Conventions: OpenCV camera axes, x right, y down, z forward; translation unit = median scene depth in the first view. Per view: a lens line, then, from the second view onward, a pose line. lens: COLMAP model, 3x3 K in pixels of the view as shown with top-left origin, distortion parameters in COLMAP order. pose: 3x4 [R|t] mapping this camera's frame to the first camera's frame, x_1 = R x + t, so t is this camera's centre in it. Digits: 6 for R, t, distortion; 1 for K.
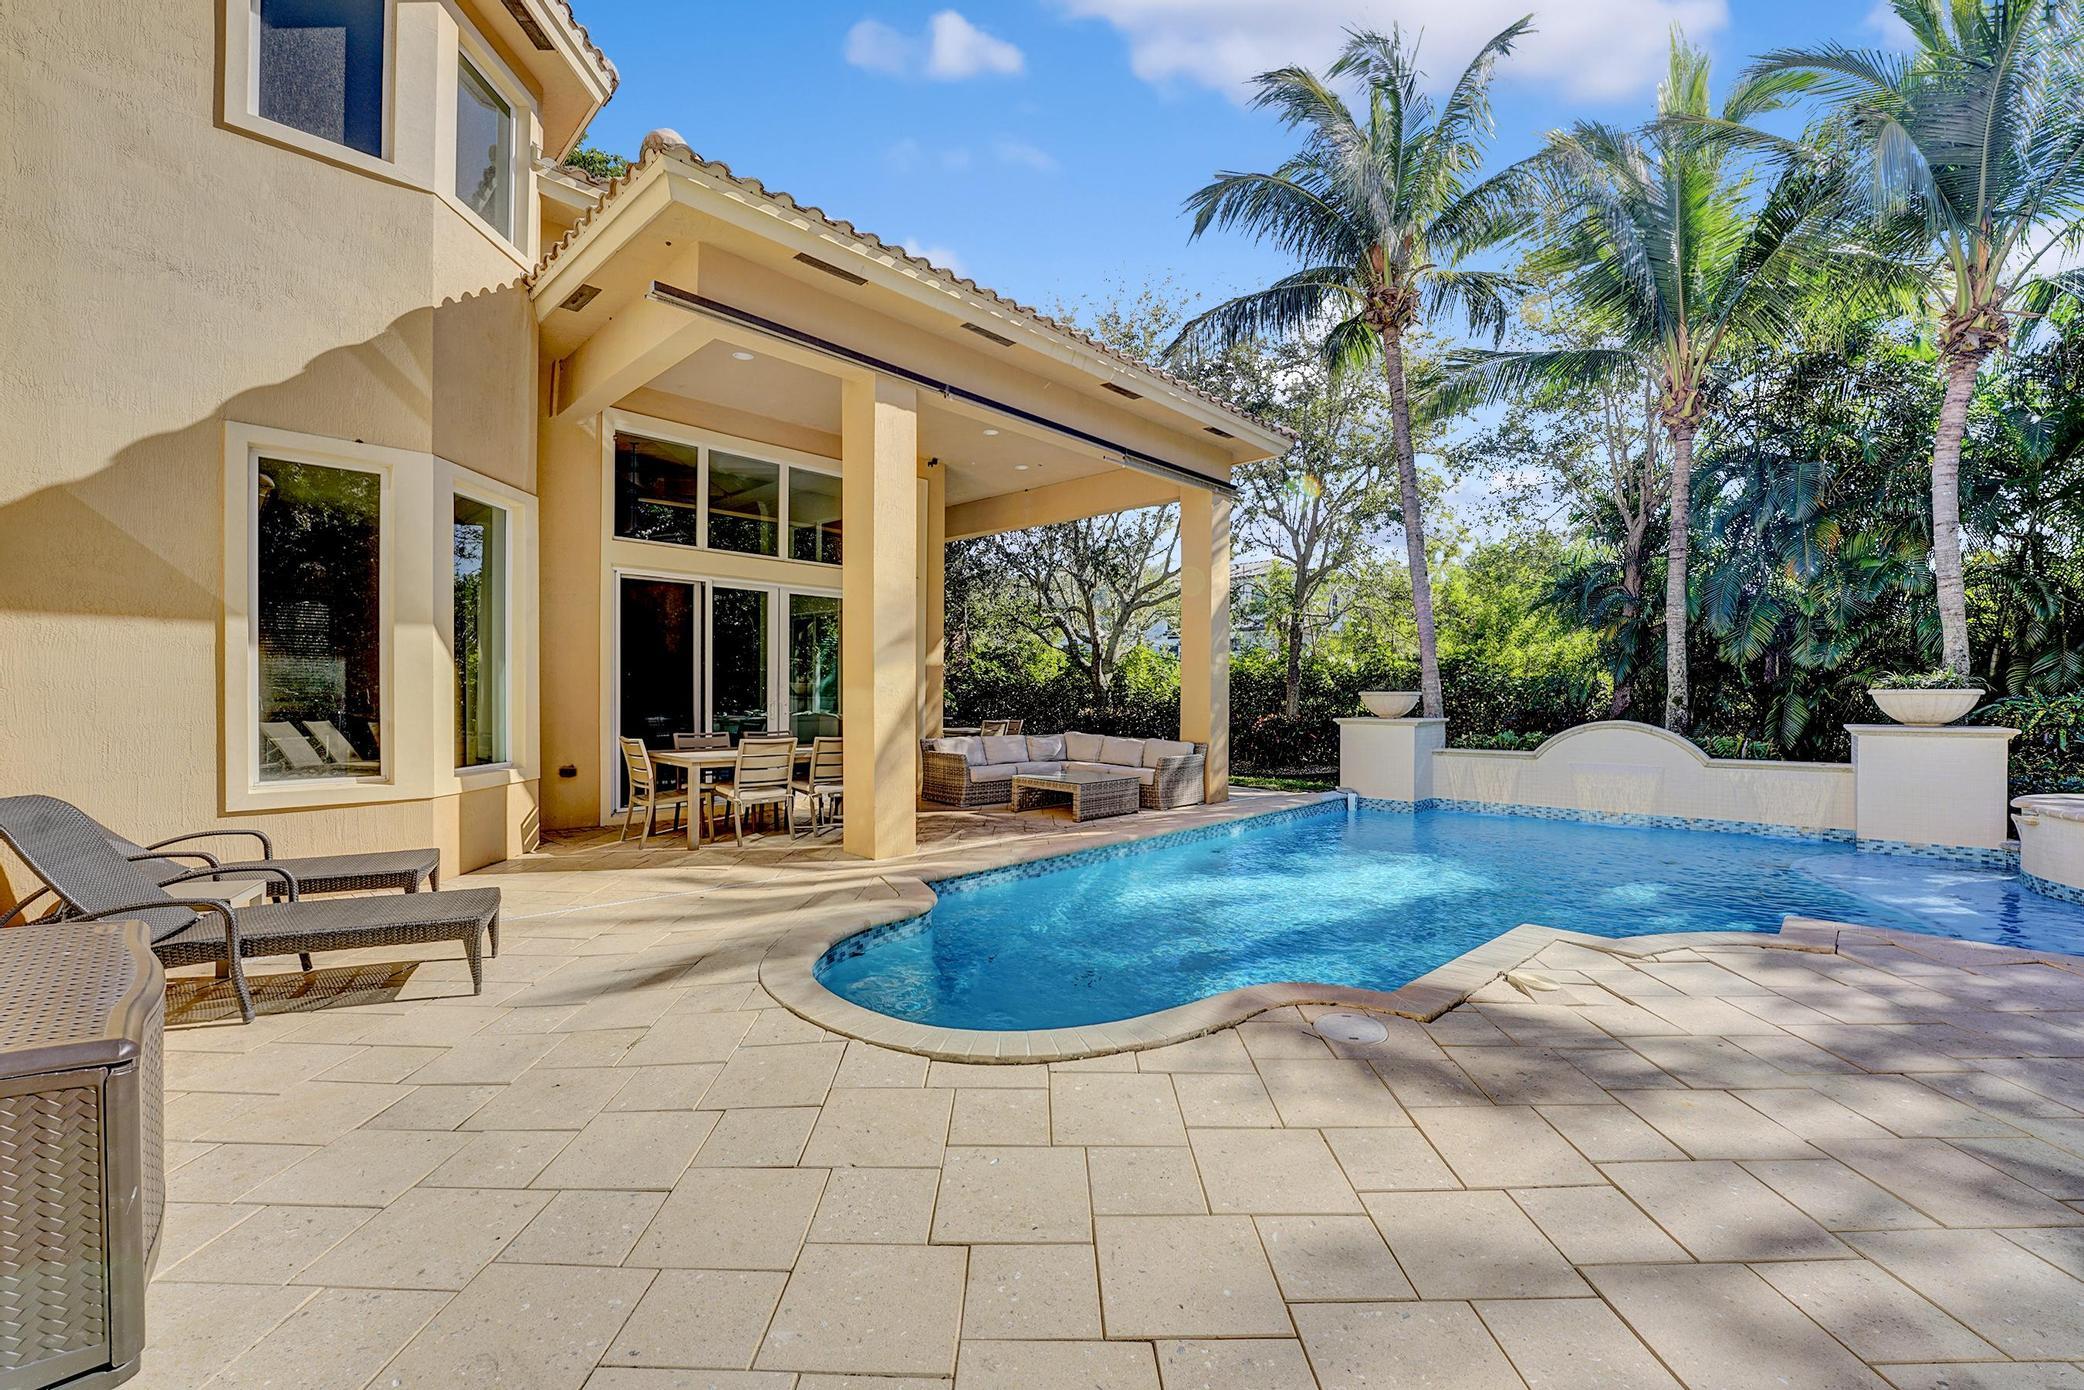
lens RADIAL K [[876.3, 0, 1042.0], [0, 876.3, 695.0], [0, 0, 1]] dist [-0.027350, 0.000371]
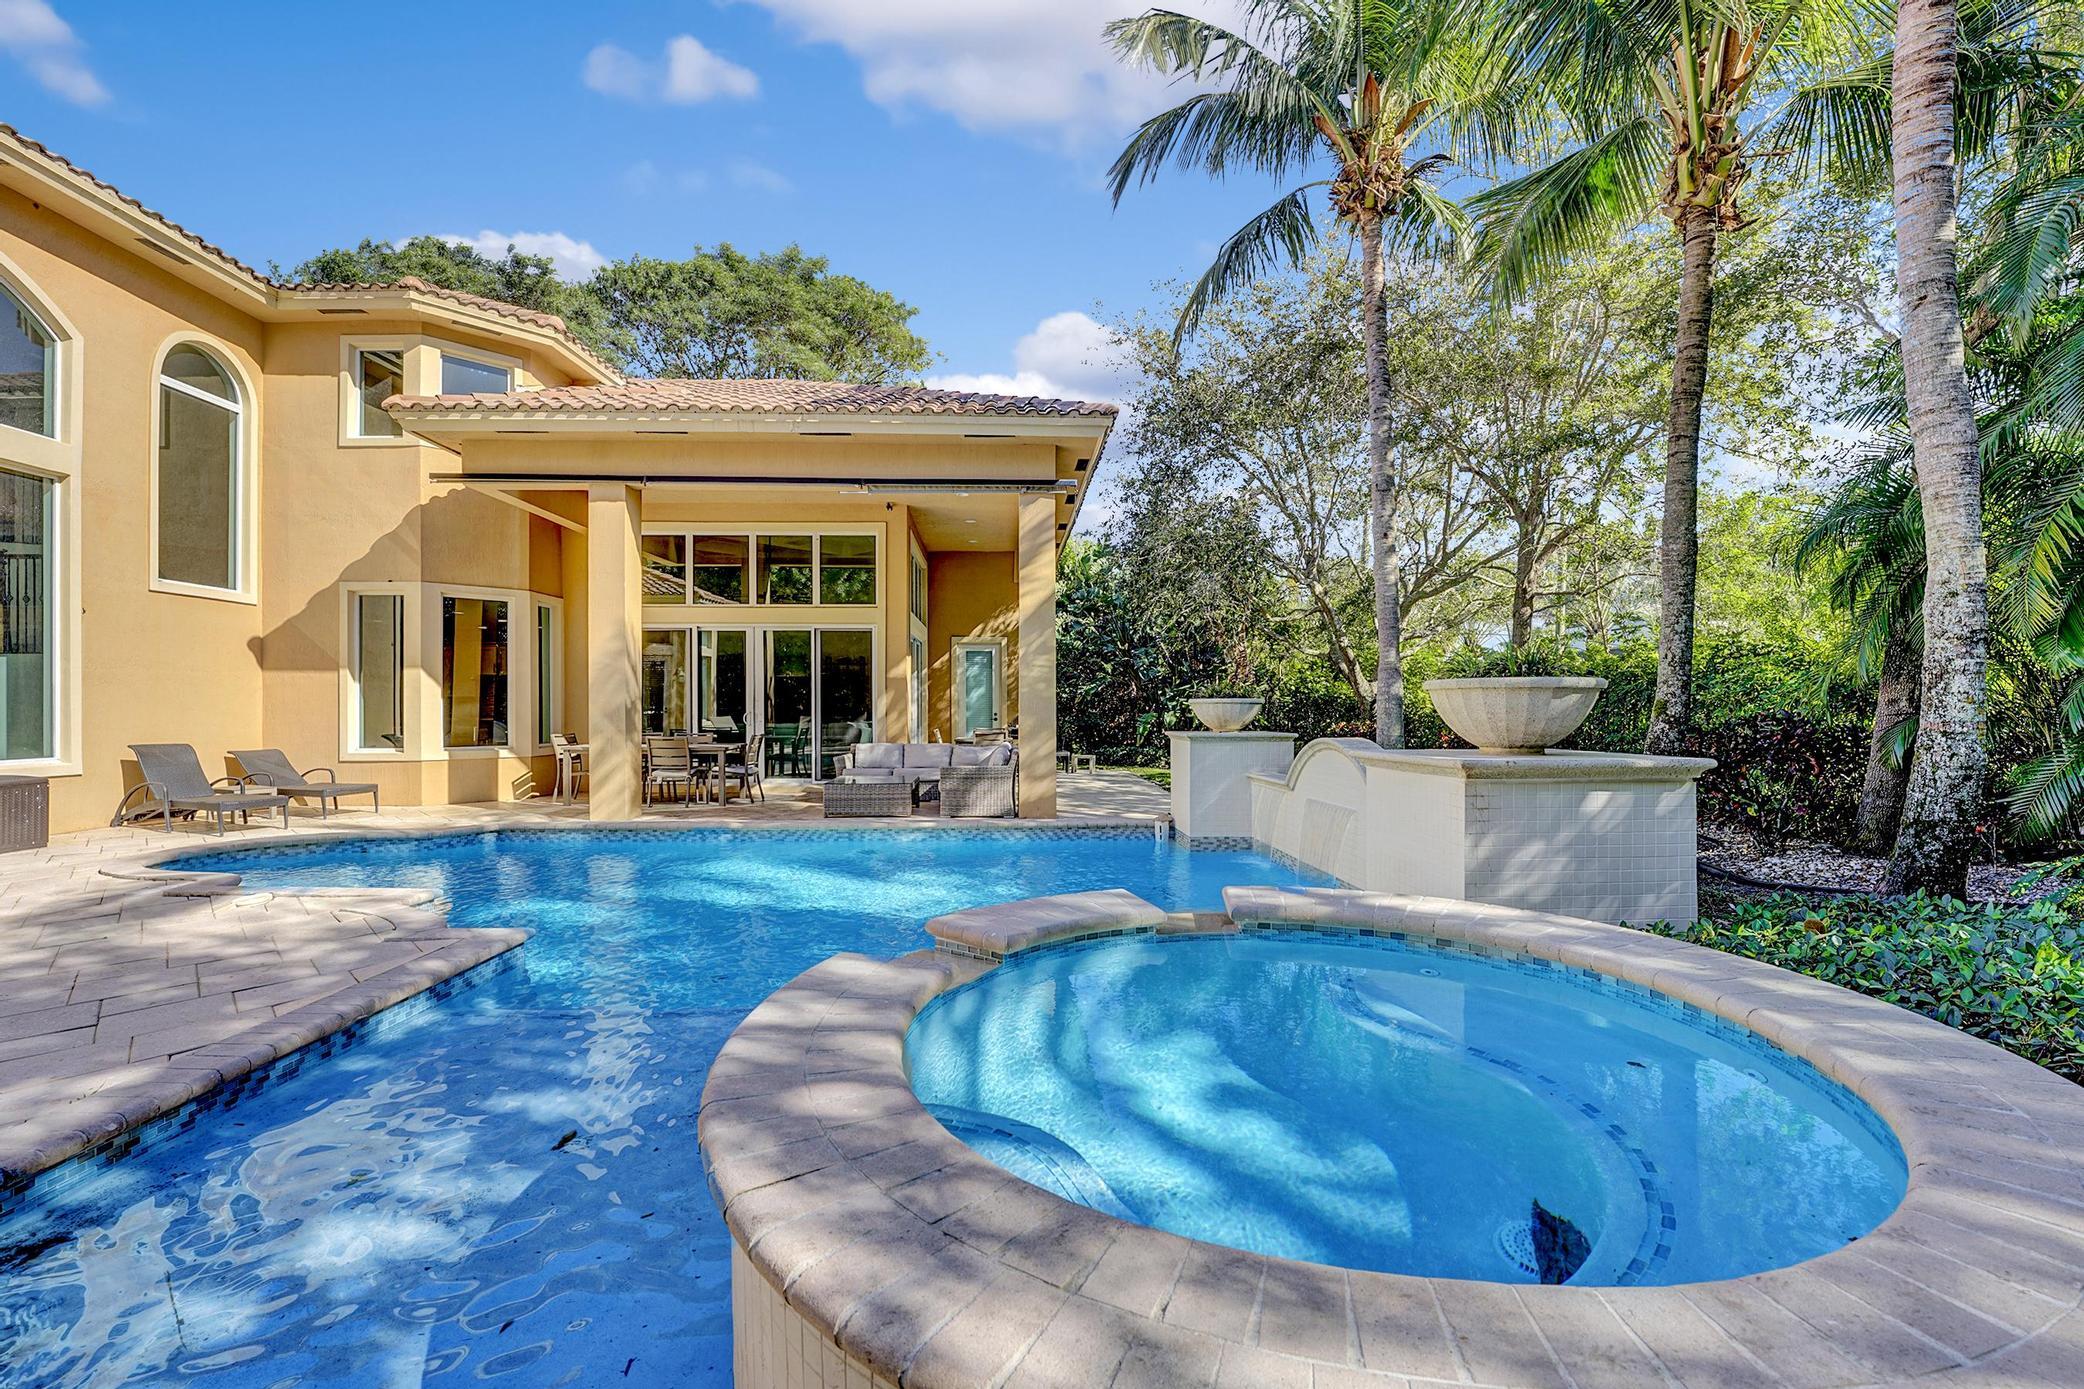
lens RADIAL K [[876.3, 0, 1042.0], [0, 876.3, 694.5], [0, 0, 1]] dist [-0.027350, 0.000371]
pose [[0.705547, -0.016227, -0.708477, 1.225557], [0.001704, 0.999774, -0.021202, 0.012601], [0.708661, 0.013751, 0.705415, 0.470181]]
